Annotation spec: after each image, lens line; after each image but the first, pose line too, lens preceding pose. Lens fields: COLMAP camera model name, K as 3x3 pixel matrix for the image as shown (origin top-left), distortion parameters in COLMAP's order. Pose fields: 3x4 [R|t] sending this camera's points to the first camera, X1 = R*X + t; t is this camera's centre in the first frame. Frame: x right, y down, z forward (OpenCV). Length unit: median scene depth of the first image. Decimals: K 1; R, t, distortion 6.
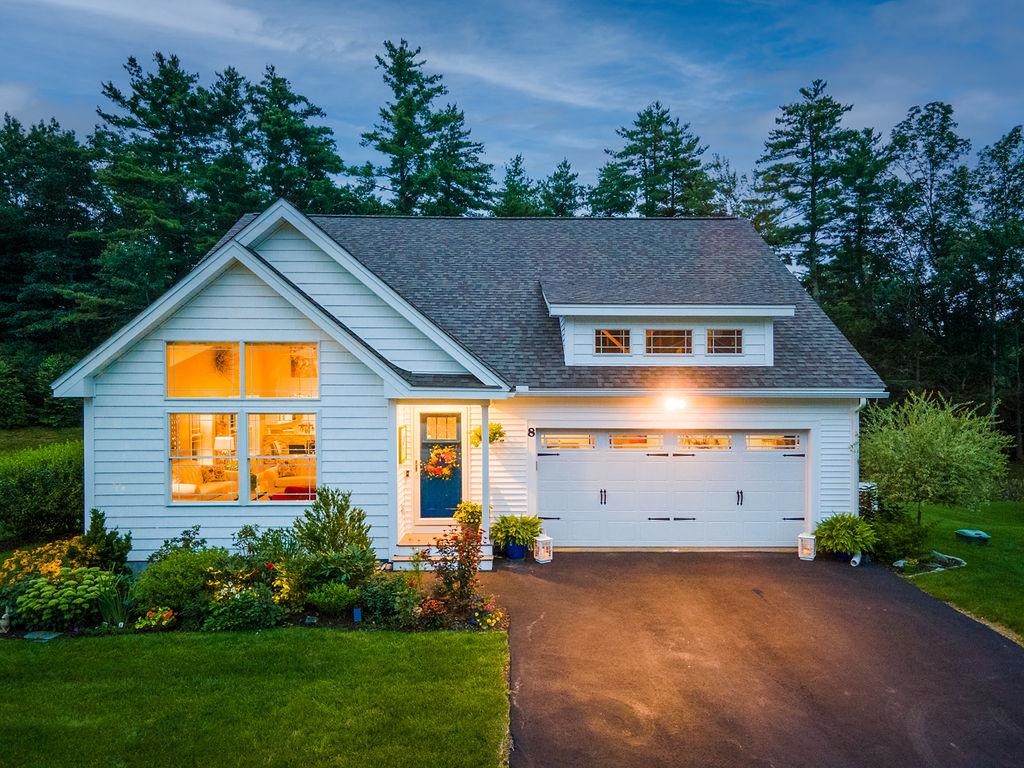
lens RADIAL K [[759.7, 0, 522.5], [0, 759.7, 387.7], [0, 0, 1]] dist [0.039948, 0.001058]
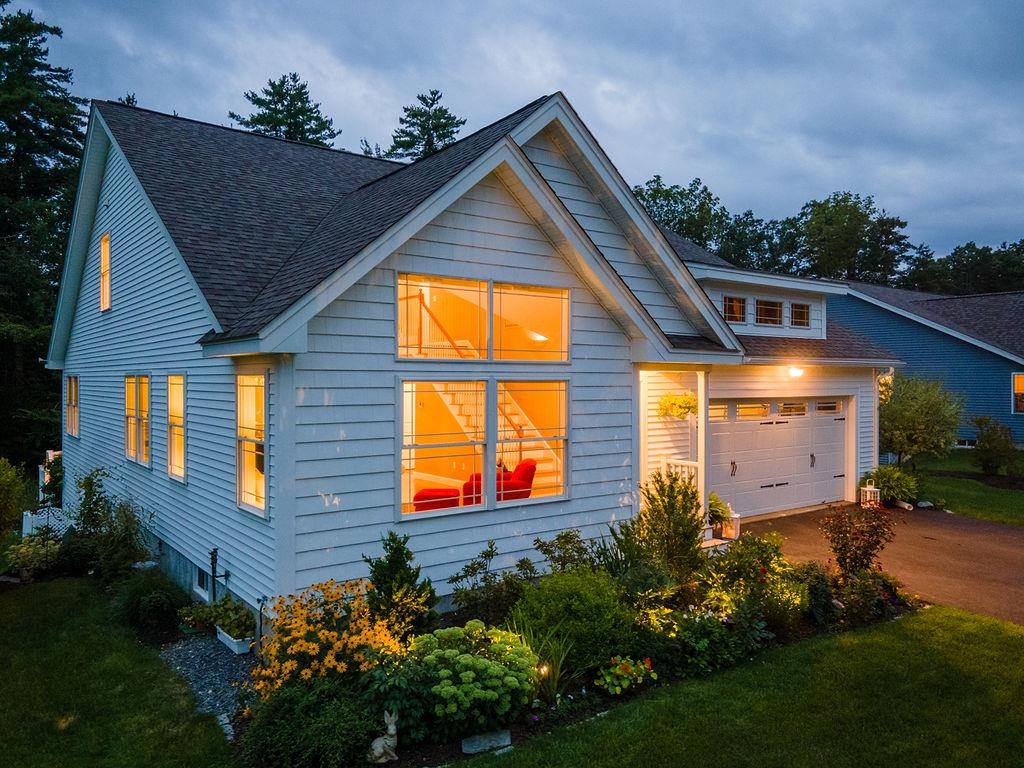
lens RADIAL K [[753.8, 0, 512.0], [0, 753.8, 384.0], [0, 0, 1]] dist [0.043658, -0.000239]
pose [[0.812024, -0.007071, 0.583581, -0.161693], [0.006629, 0.999974, 0.002892, 0.007201], [-0.583586, 0.001520, 0.812050, 0.087712]]
